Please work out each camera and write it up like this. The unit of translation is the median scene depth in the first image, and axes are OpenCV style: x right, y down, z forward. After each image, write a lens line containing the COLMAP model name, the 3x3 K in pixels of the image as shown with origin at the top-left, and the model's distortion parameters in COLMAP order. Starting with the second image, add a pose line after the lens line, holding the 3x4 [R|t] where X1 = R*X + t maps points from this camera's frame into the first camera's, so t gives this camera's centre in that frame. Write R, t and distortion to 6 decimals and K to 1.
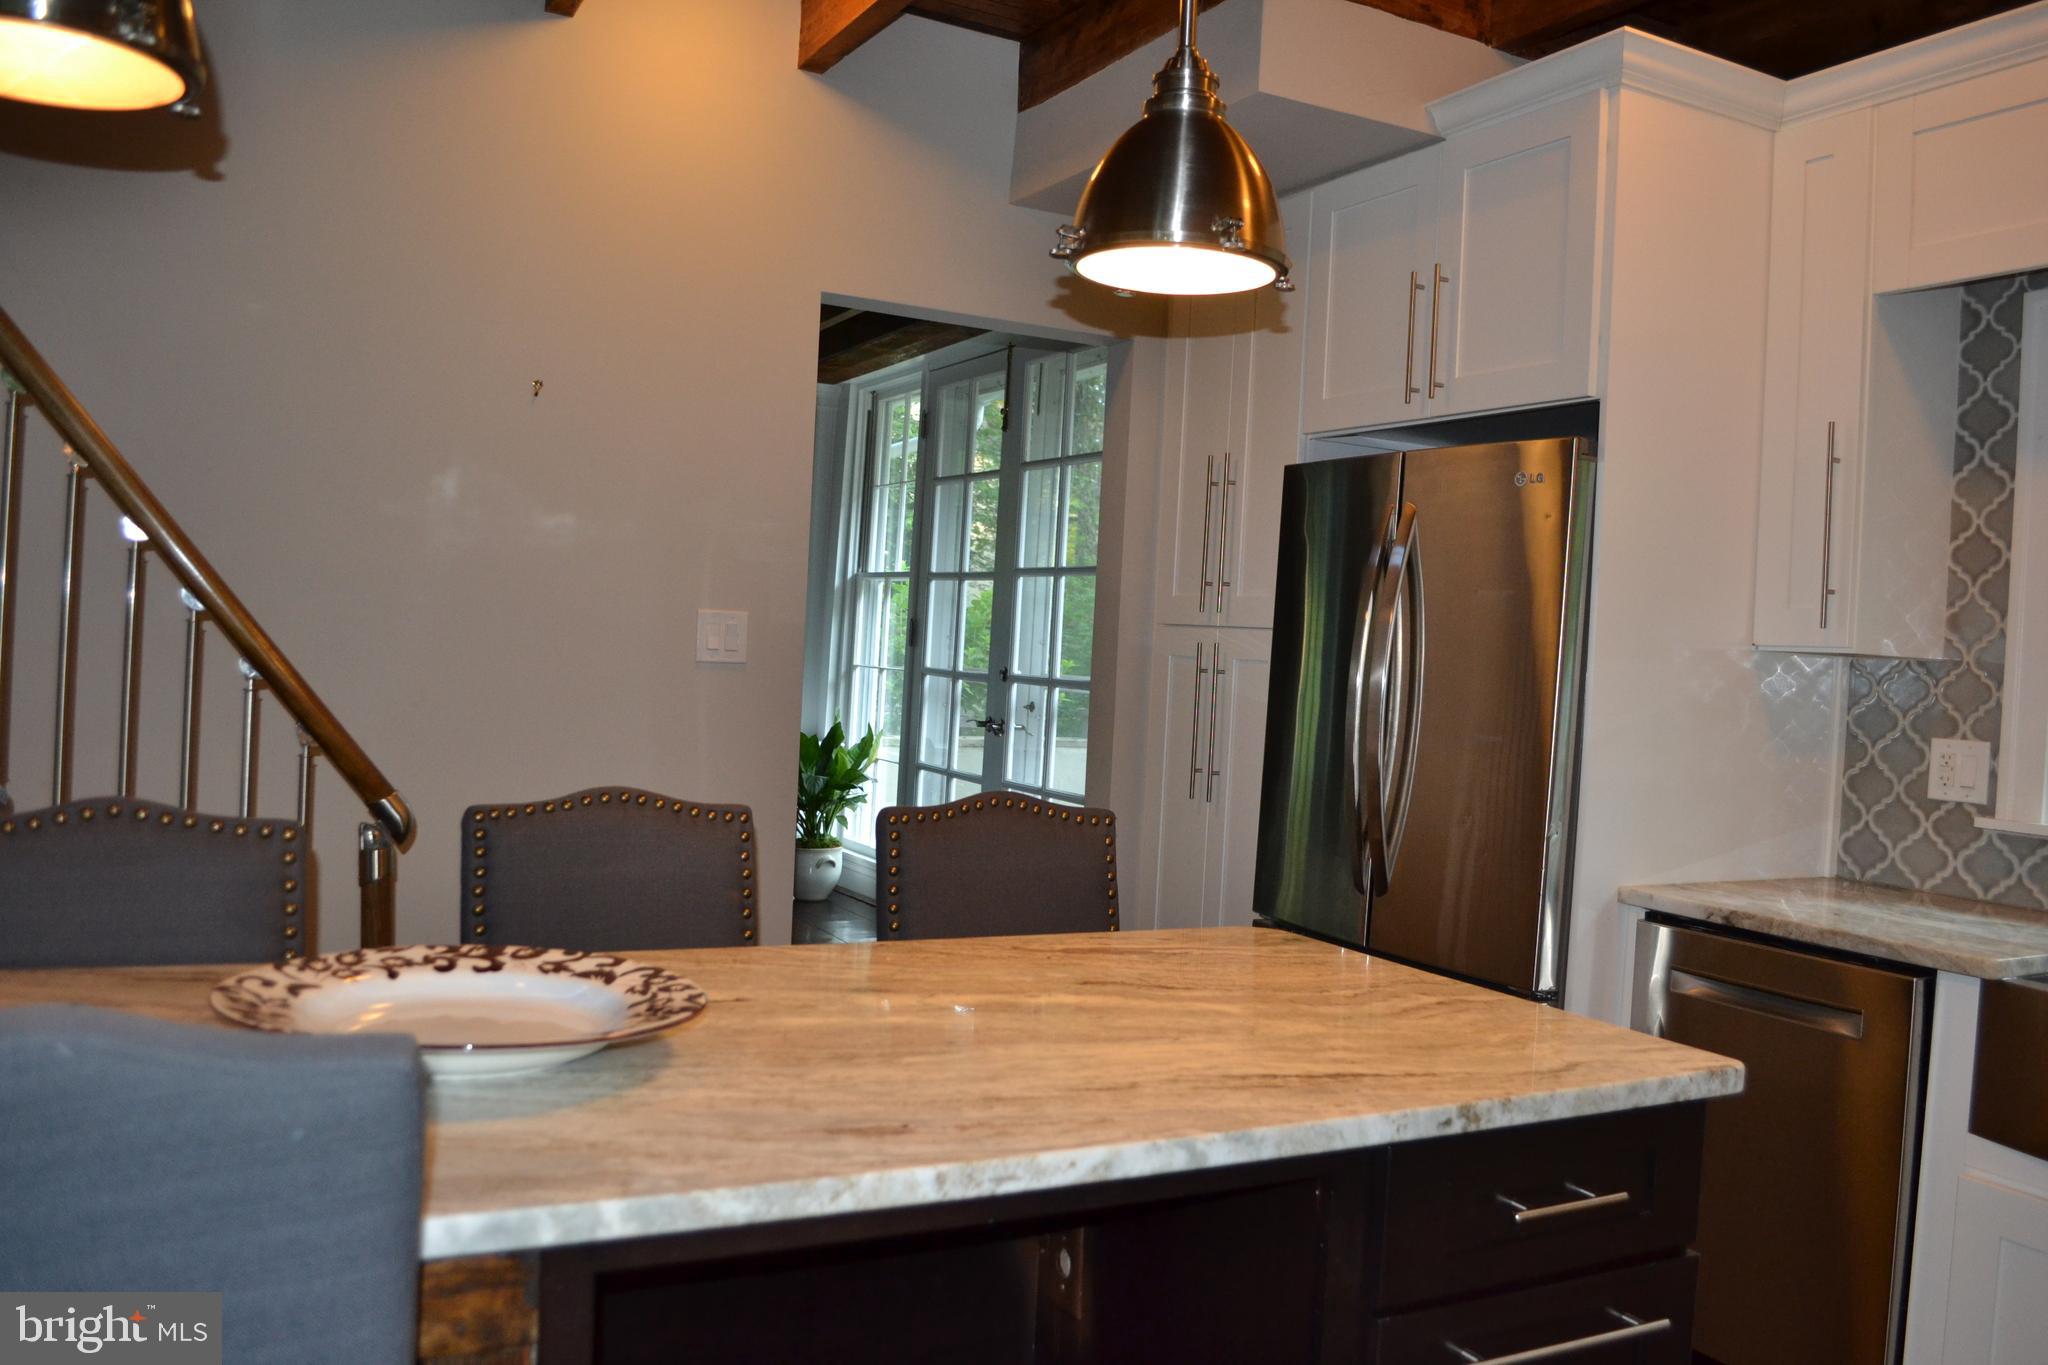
lens RADIAL K [[1626.2, 0, 1033.1], [0, 1626.2, 673.2], [0, 0, 1]] dist [-0.081922, 0.010762]
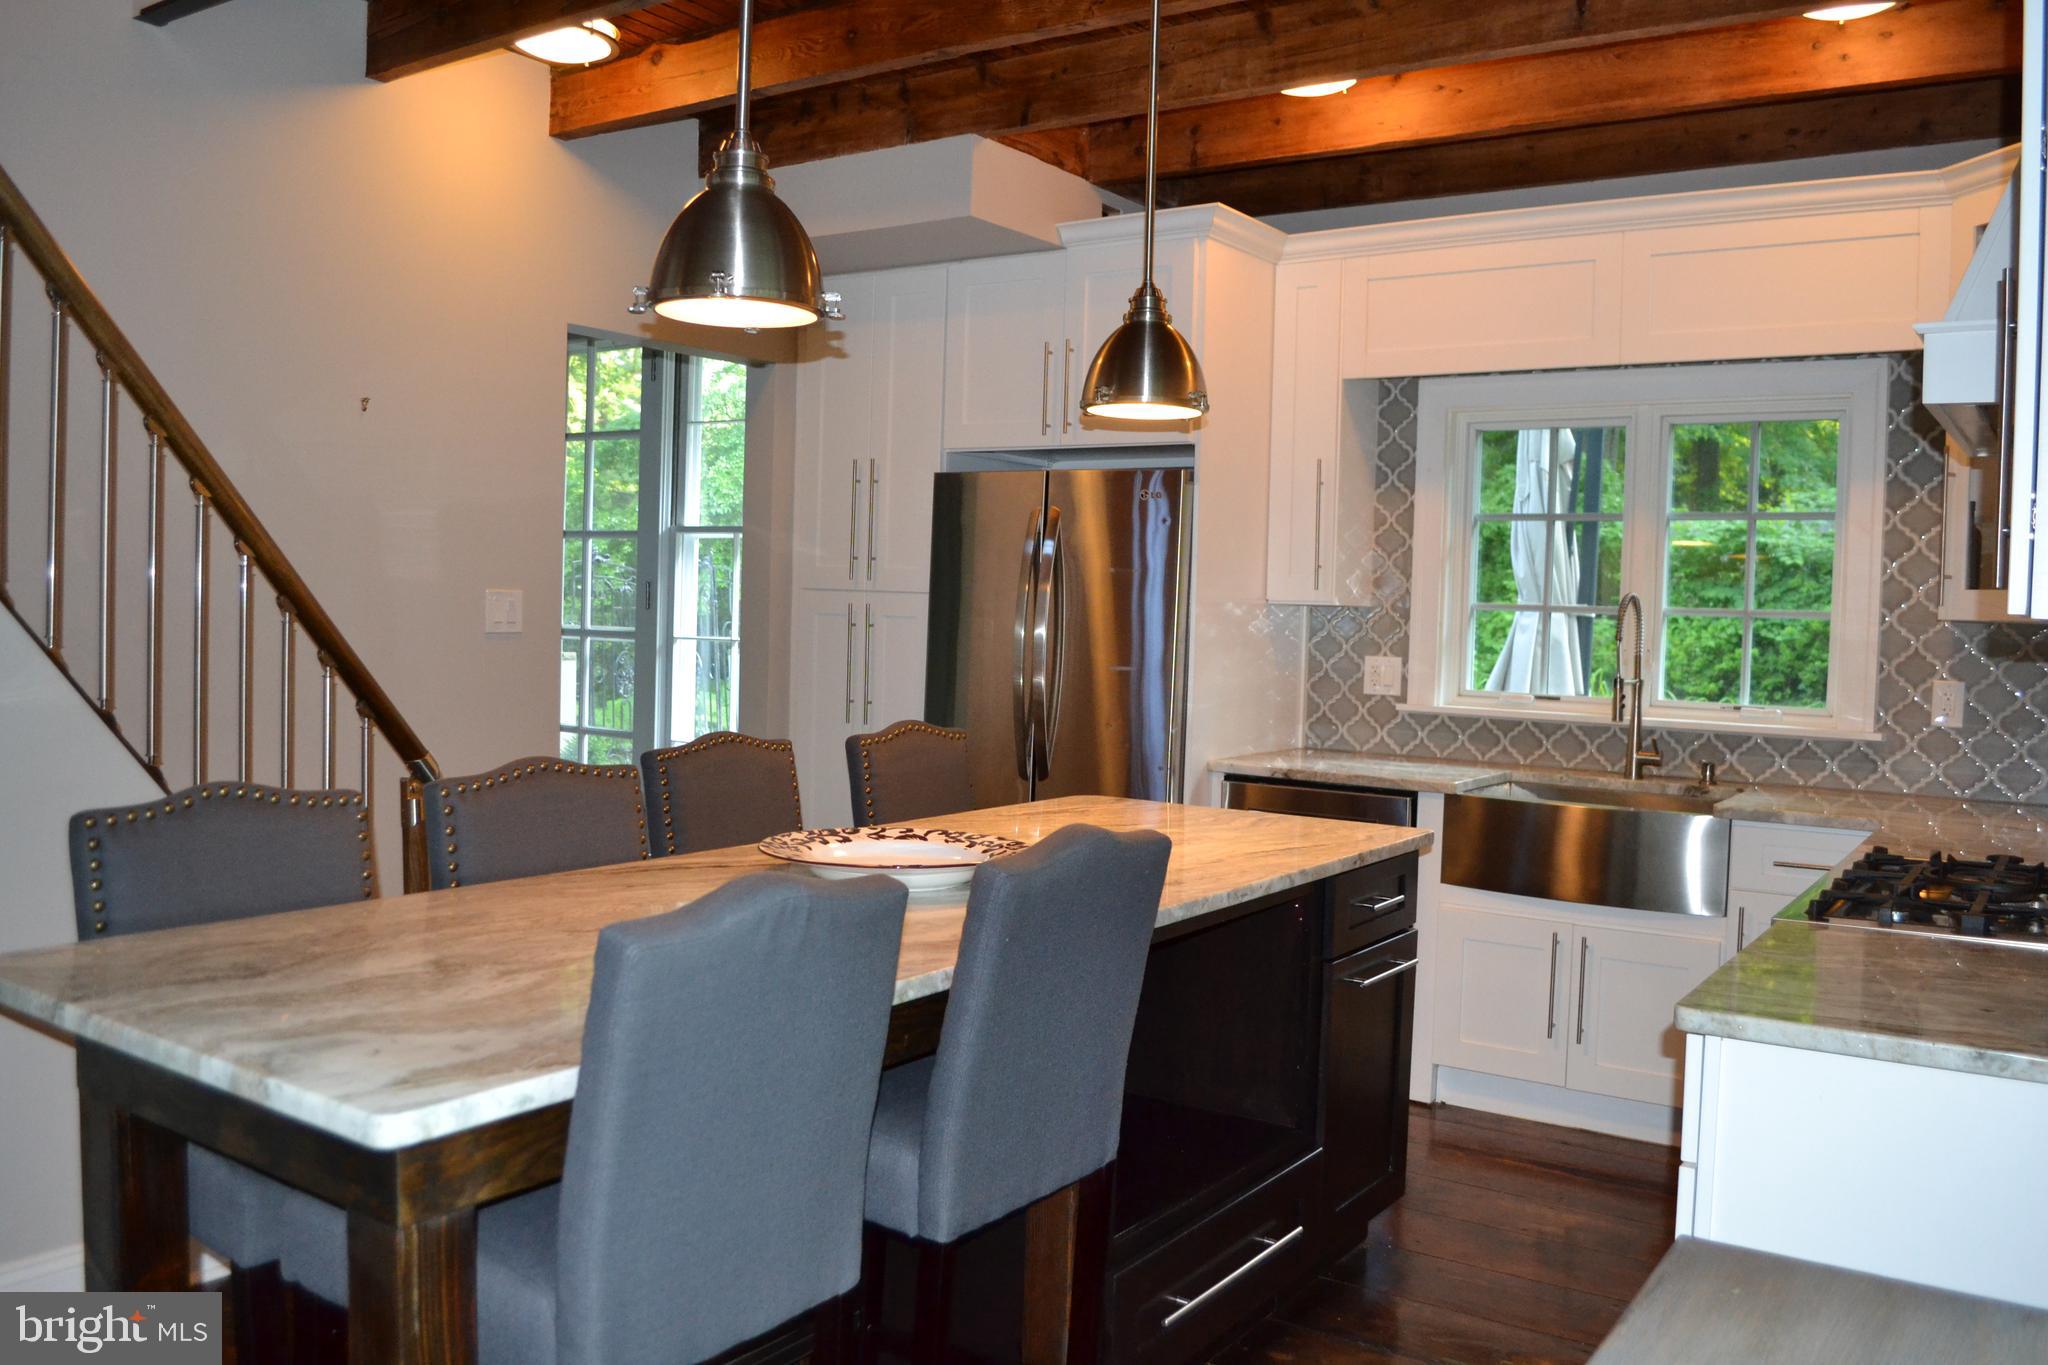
lens RADIAL K [[1626.2, 0, 1033.1], [0, 1626.2, 673.2], [0, 0, 1]] dist [-0.081922, 0.010762]
pose [[0.888708, -0.046718, 0.456087, -0.475830], [0.025552, 0.998296, 0.052469, -0.035890], [-0.457761, -0.034976, 0.888387, -0.295884]]
